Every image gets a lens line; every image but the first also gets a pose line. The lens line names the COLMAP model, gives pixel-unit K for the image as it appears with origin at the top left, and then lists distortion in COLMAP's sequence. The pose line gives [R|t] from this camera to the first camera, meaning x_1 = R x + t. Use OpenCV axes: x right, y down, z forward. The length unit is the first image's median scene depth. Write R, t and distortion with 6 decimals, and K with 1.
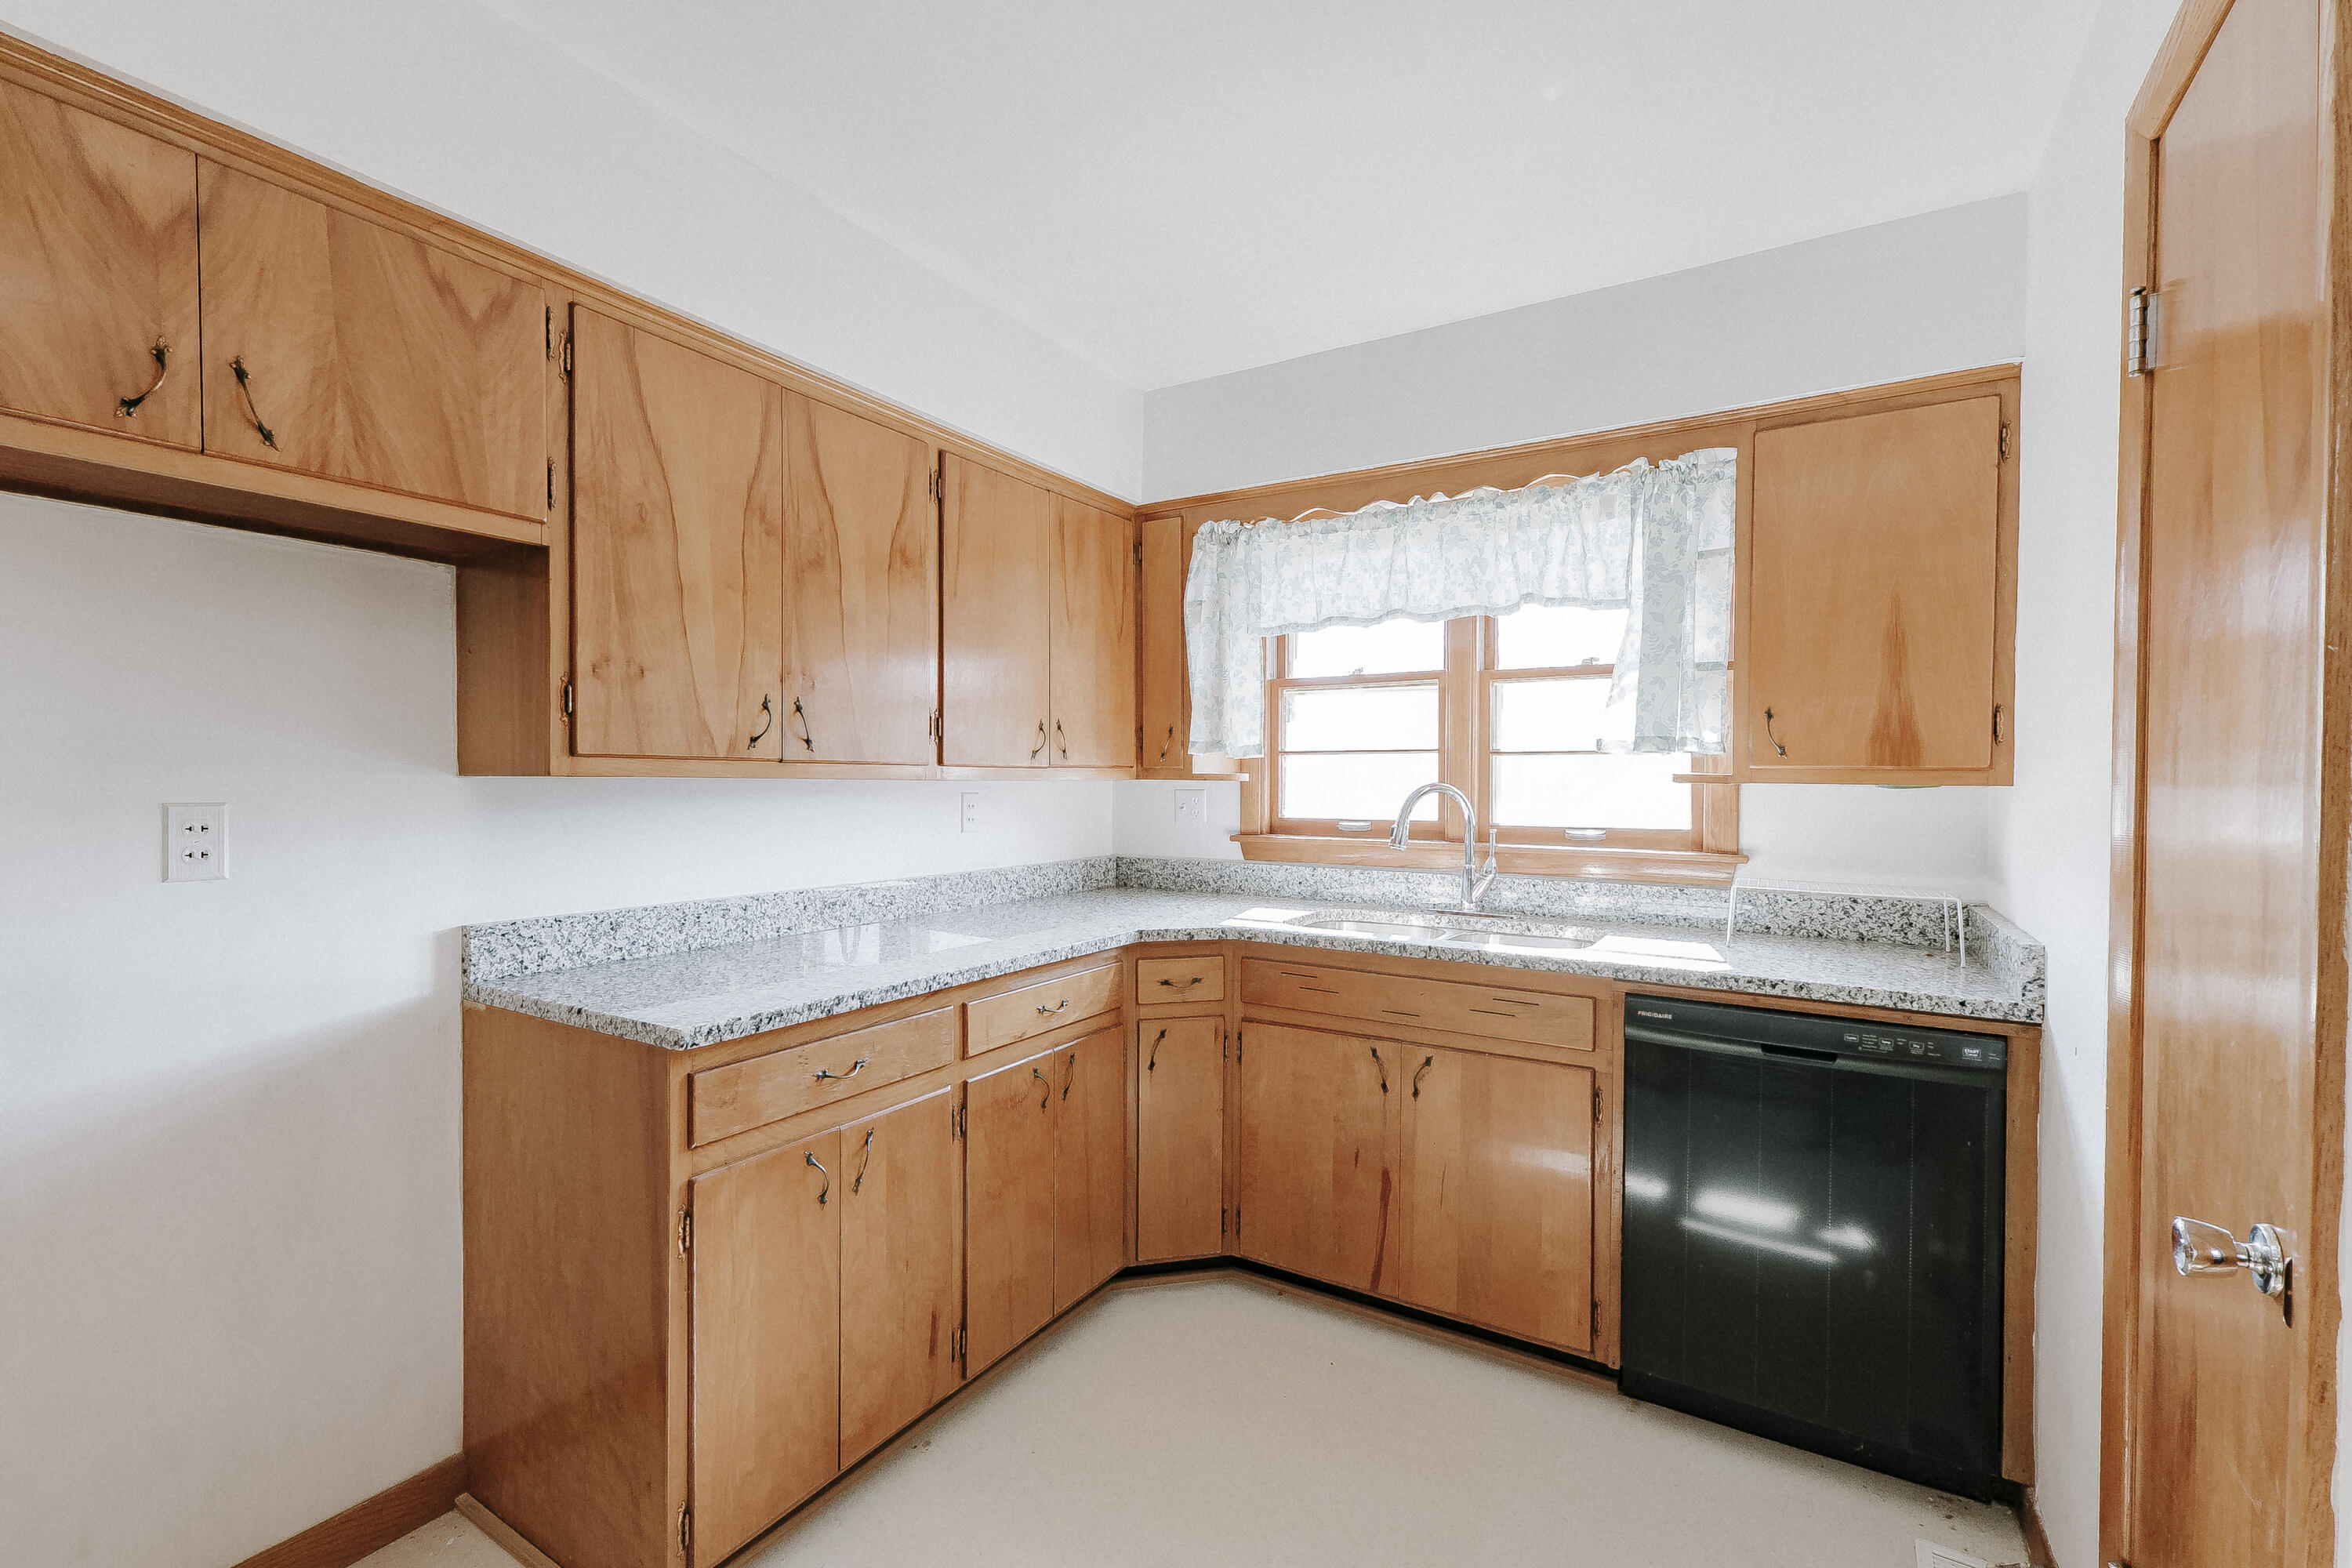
lens RADIAL K [[1017.4, 0, 1177.8], [0, 1017.4, 788.6], [0, 0, 1]] dist [0.004254, 0.000984]
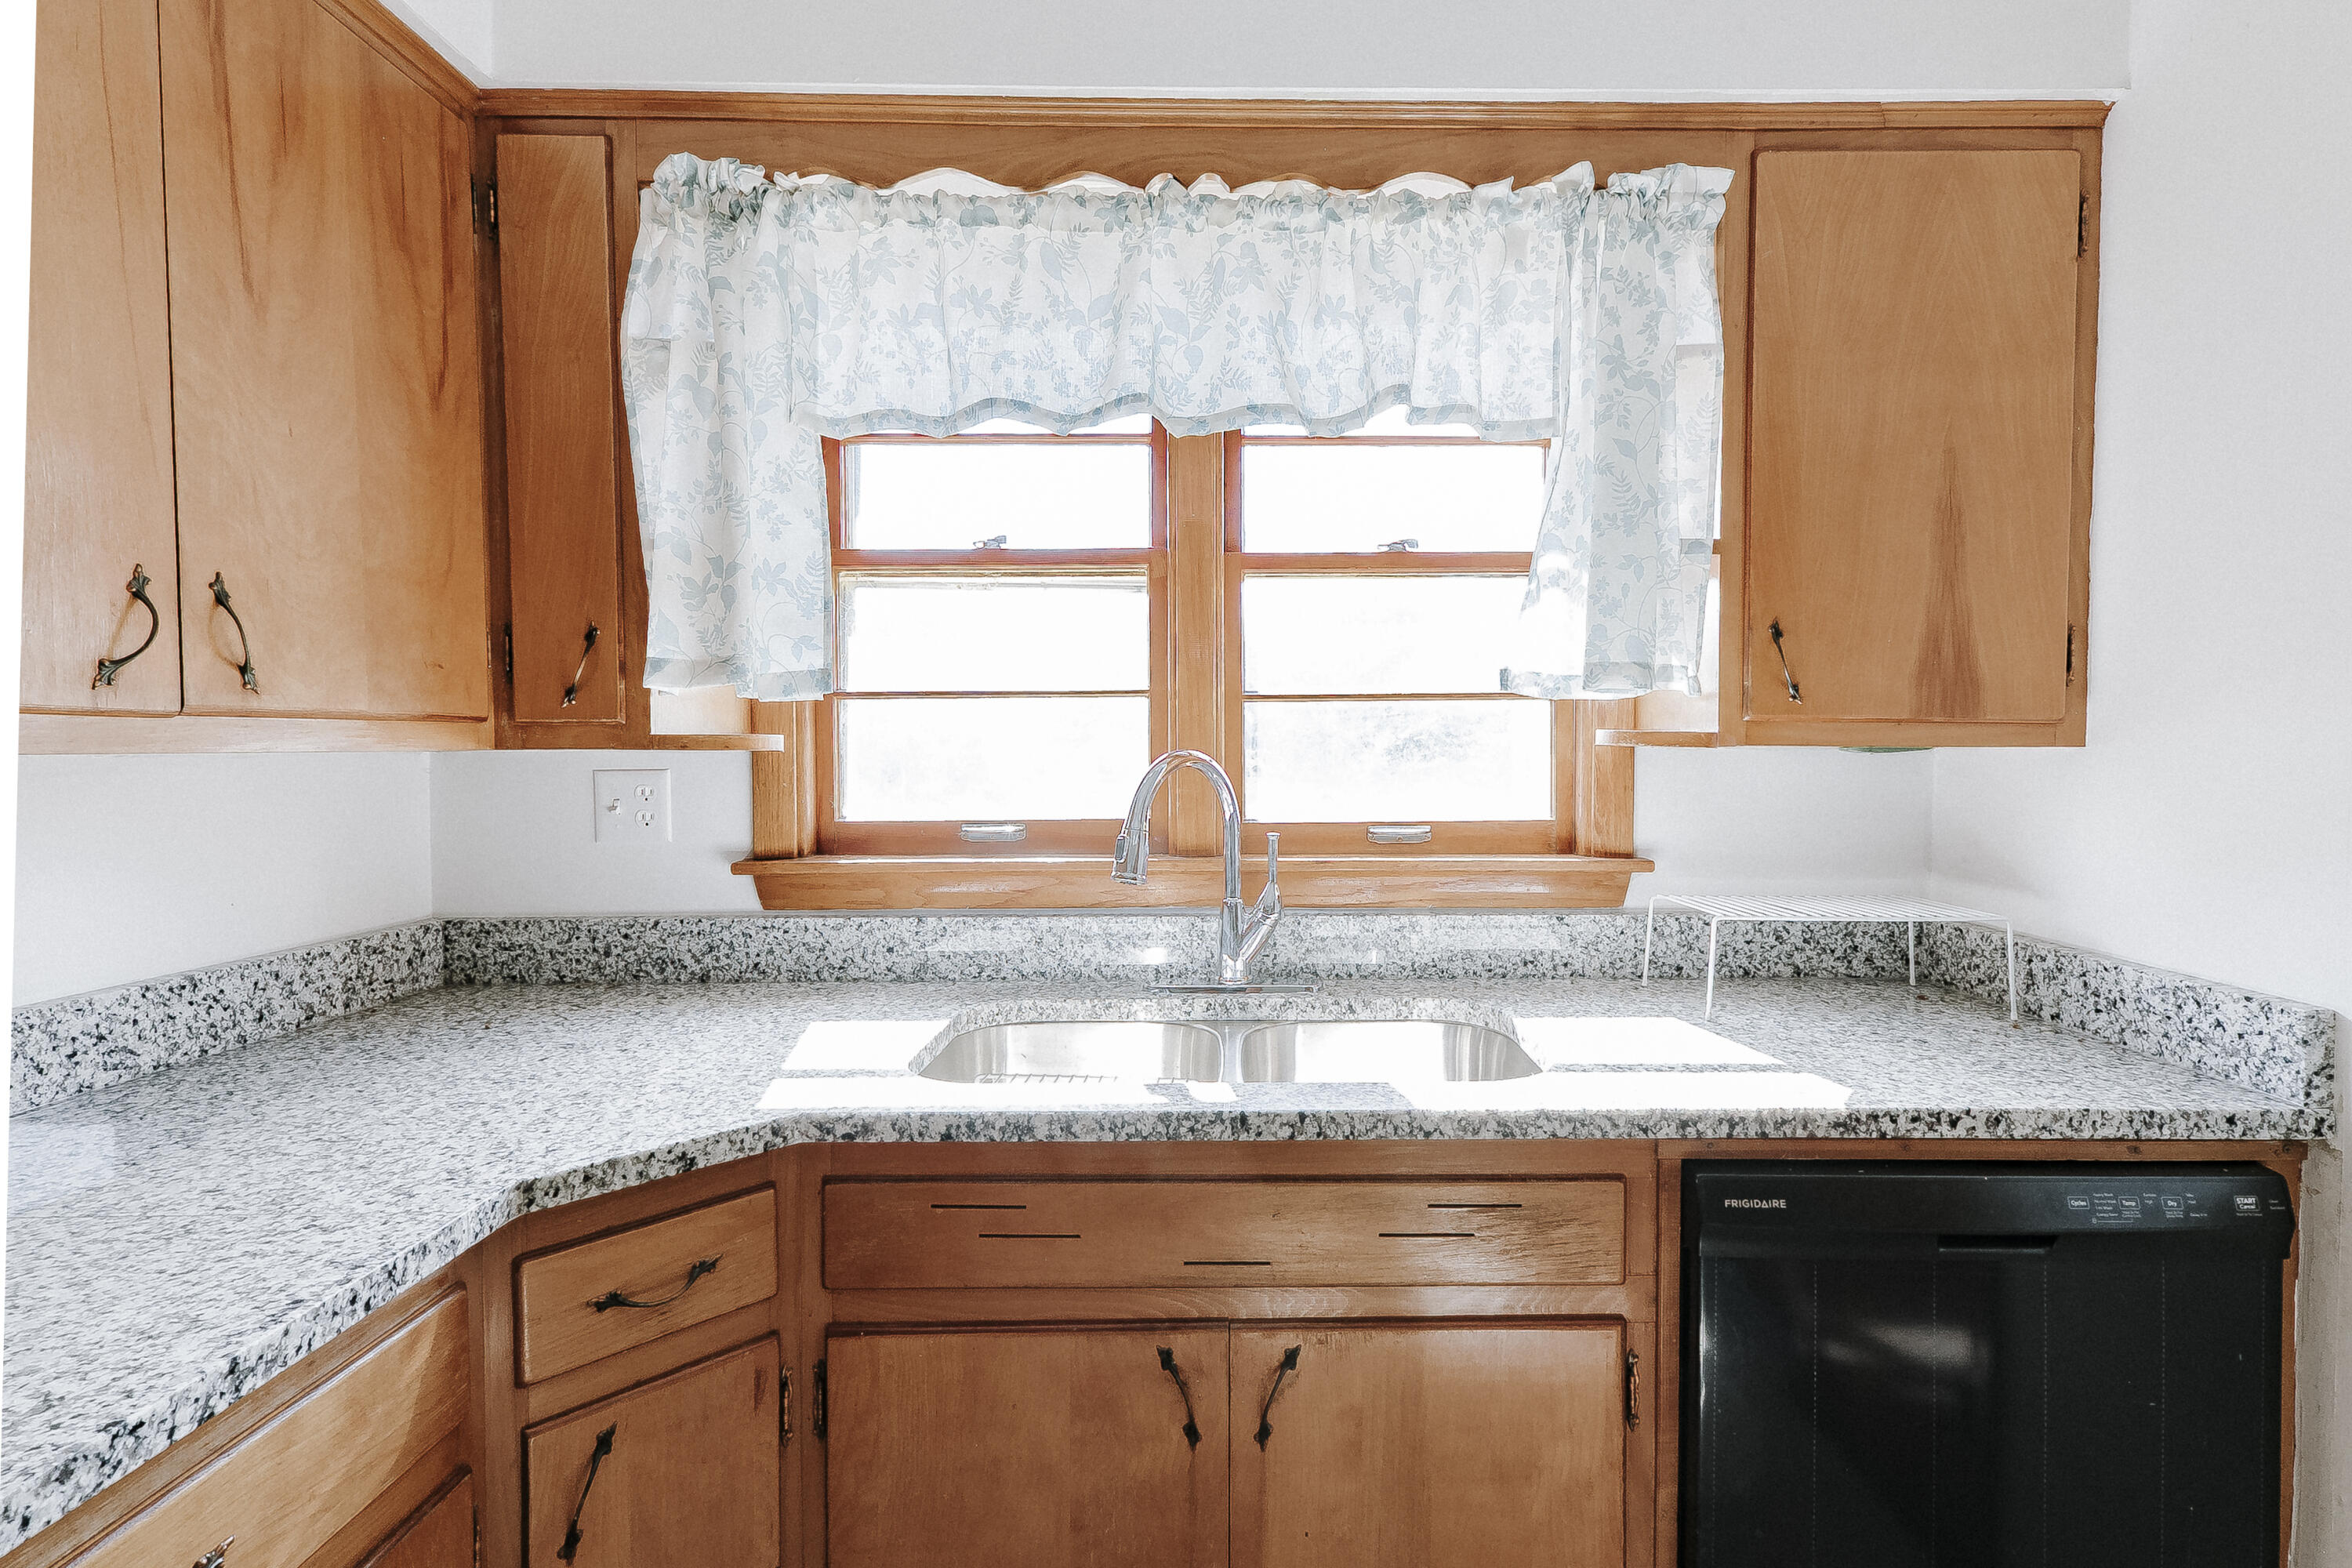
lens RADIAL K [[1097.5, 0, 1243.7], [0, 1097.5, 772.9], [0, 0, 1]] dist [0.005070, 0.000681]
pose [[0.844842, -0.019679, 0.534654, -0.027311], [0.012578, 0.999778, 0.016923, -0.003533], [-0.534868, -0.007572, 0.844902, 0.535587]]
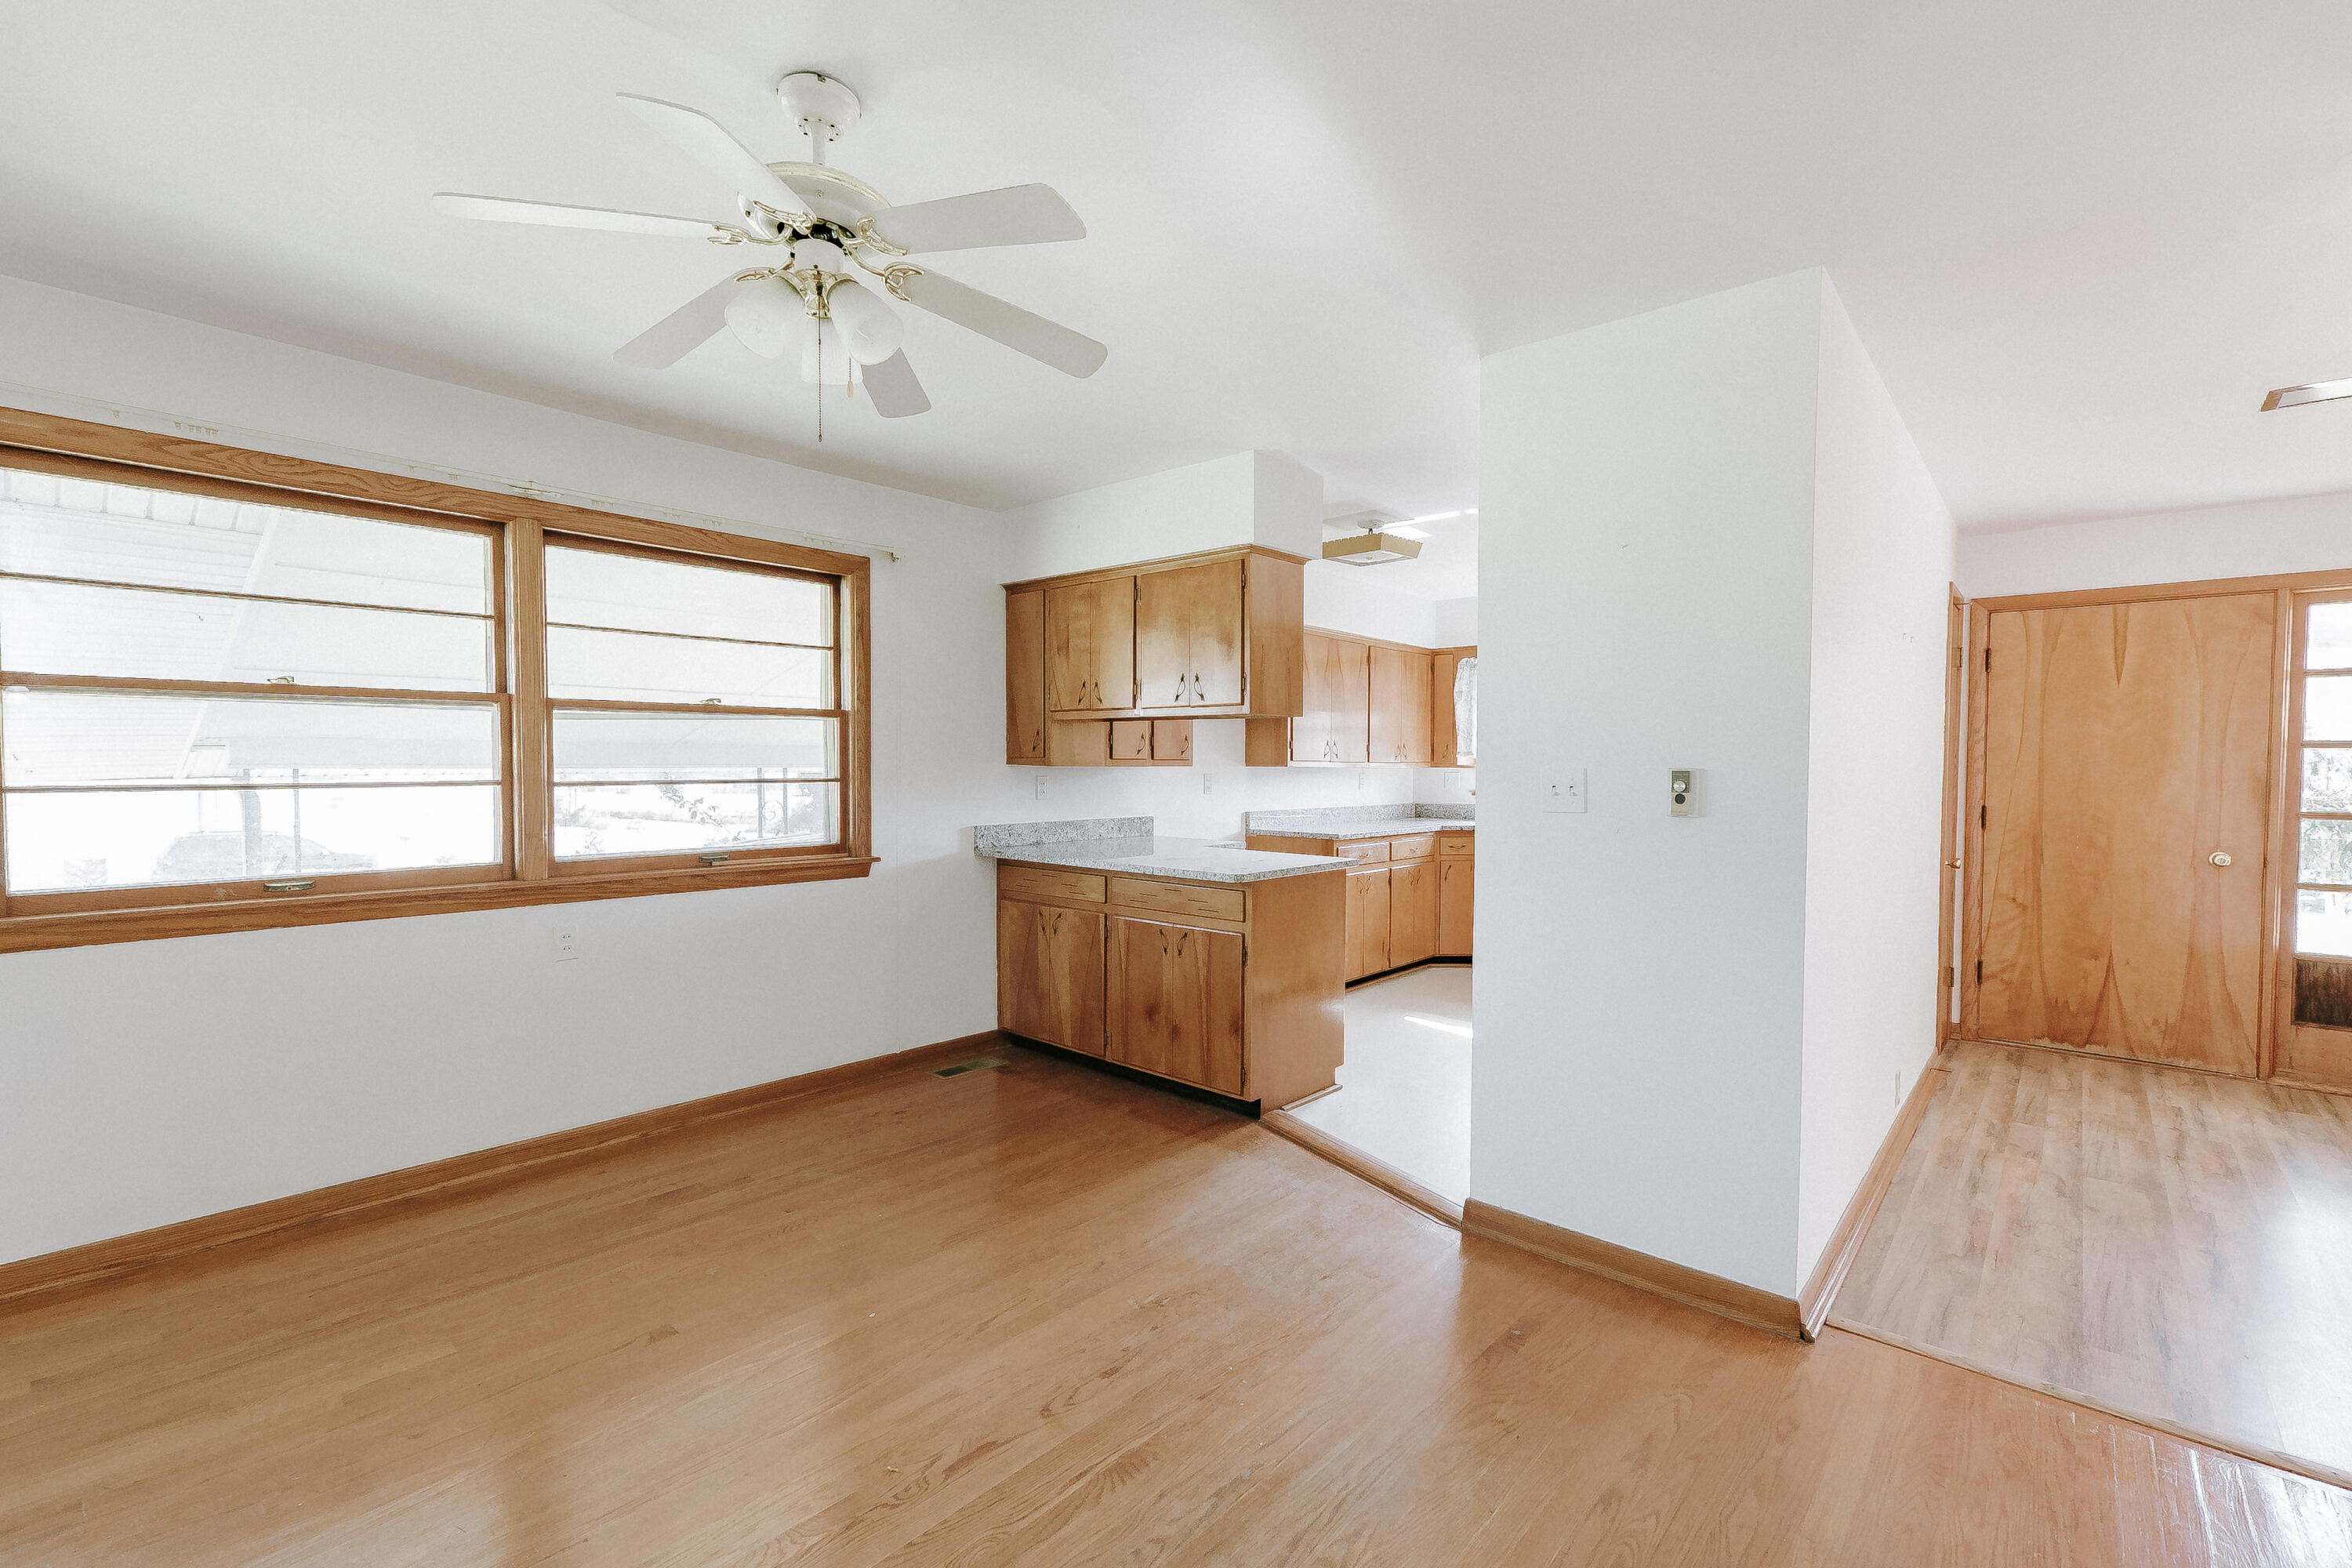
lens RADIAL K [[1017.4, 0, 1177.8], [0, 1017.4, 788.6], [0, 0, 1]] dist [0.004254, 0.000984]
pose [[0.984790, 0.002182, -0.173736, -0.243907], [-0.000214, 0.999936, 0.011344, 0.015298], [0.173749, -0.011135, 0.984727, -1.629540]]
